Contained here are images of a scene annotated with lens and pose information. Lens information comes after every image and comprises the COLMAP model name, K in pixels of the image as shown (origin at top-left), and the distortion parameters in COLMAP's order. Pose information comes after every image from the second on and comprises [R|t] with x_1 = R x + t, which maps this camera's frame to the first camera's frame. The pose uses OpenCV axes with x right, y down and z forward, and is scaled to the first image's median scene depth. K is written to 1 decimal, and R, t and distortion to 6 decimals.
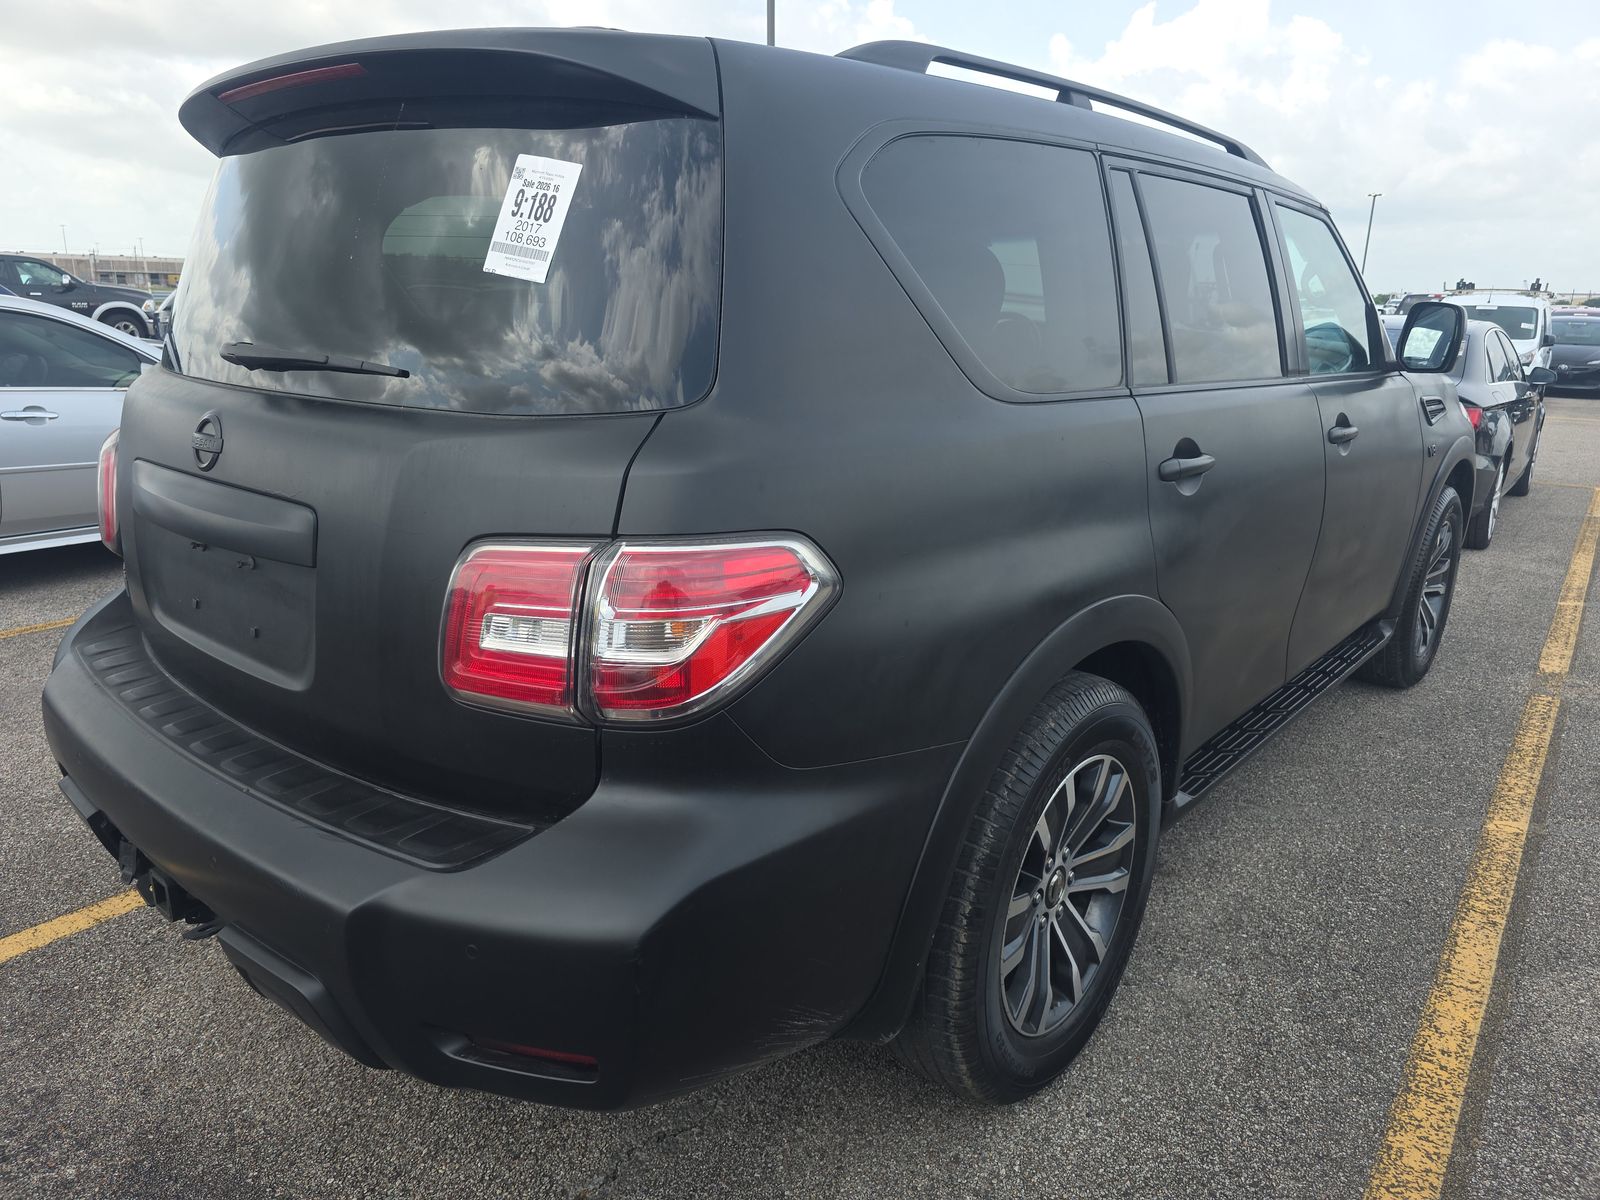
lens RADIAL K [[1141.2, 0, 800.9], [0, 1141.2, 604.9], [0, 0, 1]] dist [0.004621, -0.001562]
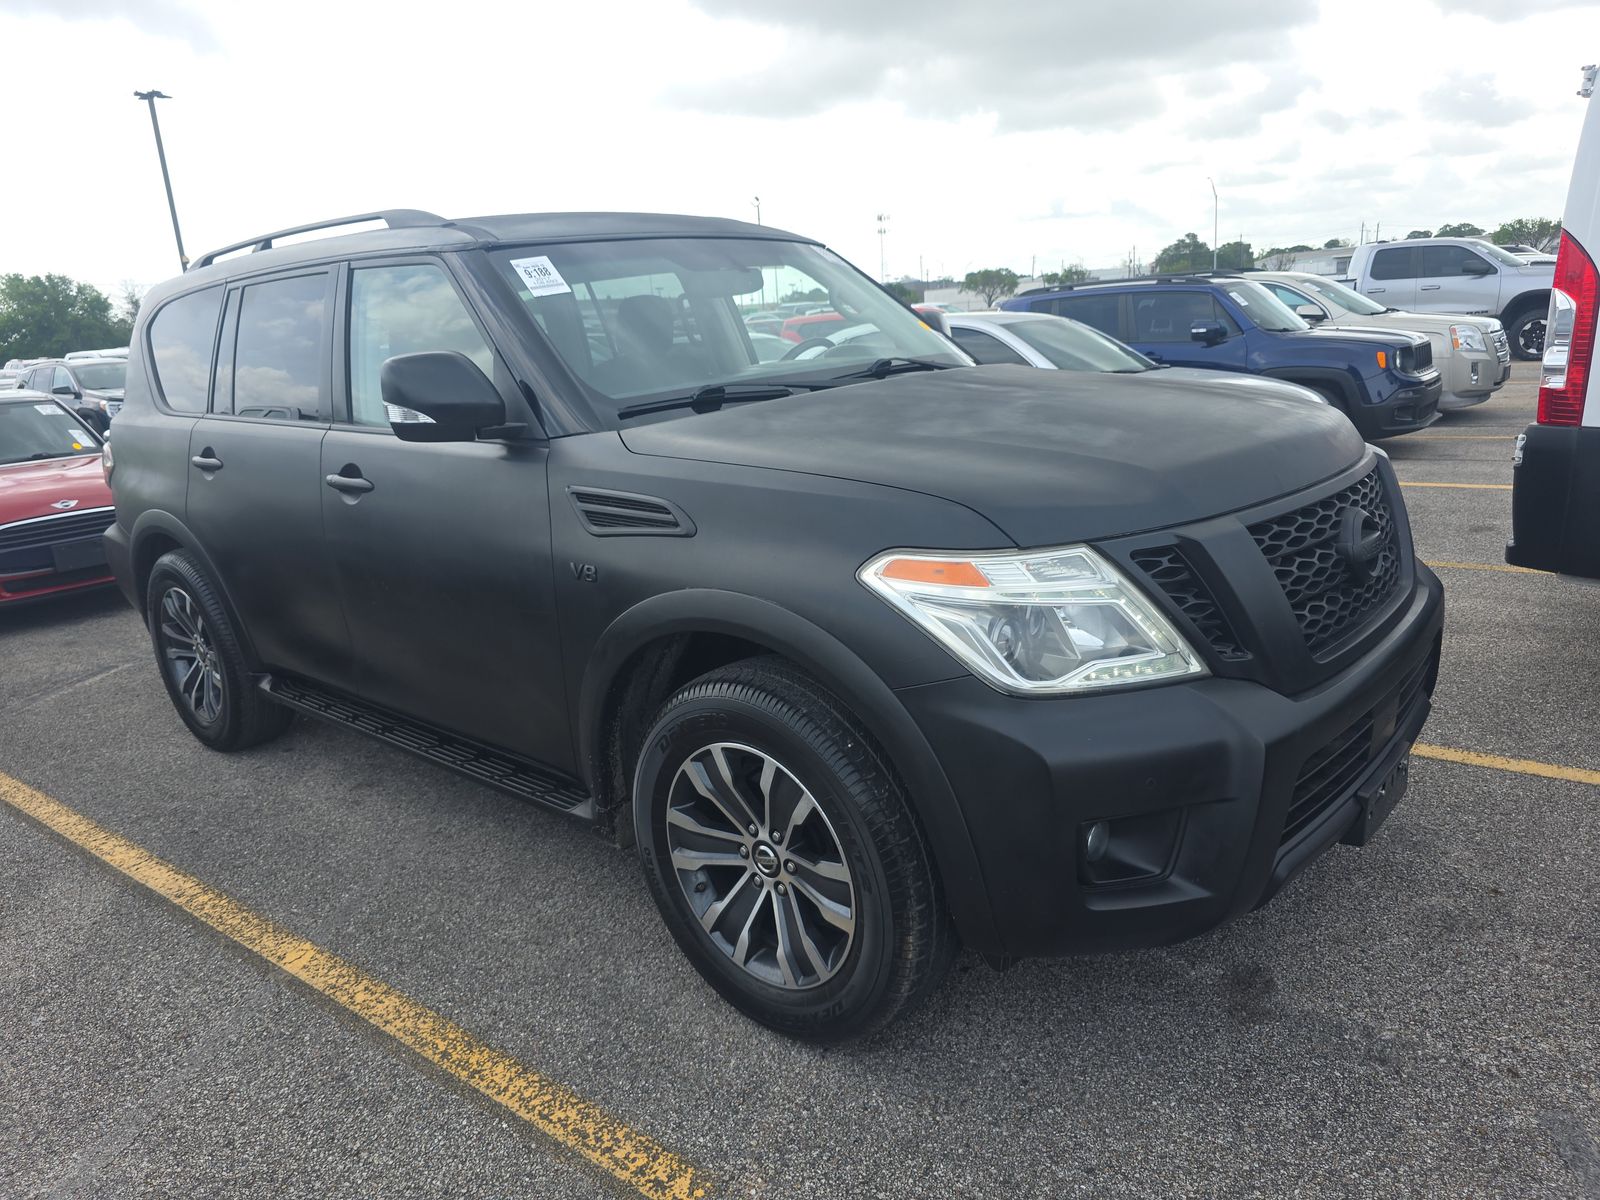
lens RADIAL K [[1141.2, 0, 801.7], [0, 1141.2, 605.3], [0, 0, 1]] dist [0.004621, -0.001562]
pose [[-0.064024, 0.232220, -0.970554, 1.686713], [-0.185345, 0.952861, 0.240214, -0.417239], [0.980586, 0.195267, -0.017965, 1.642660]]
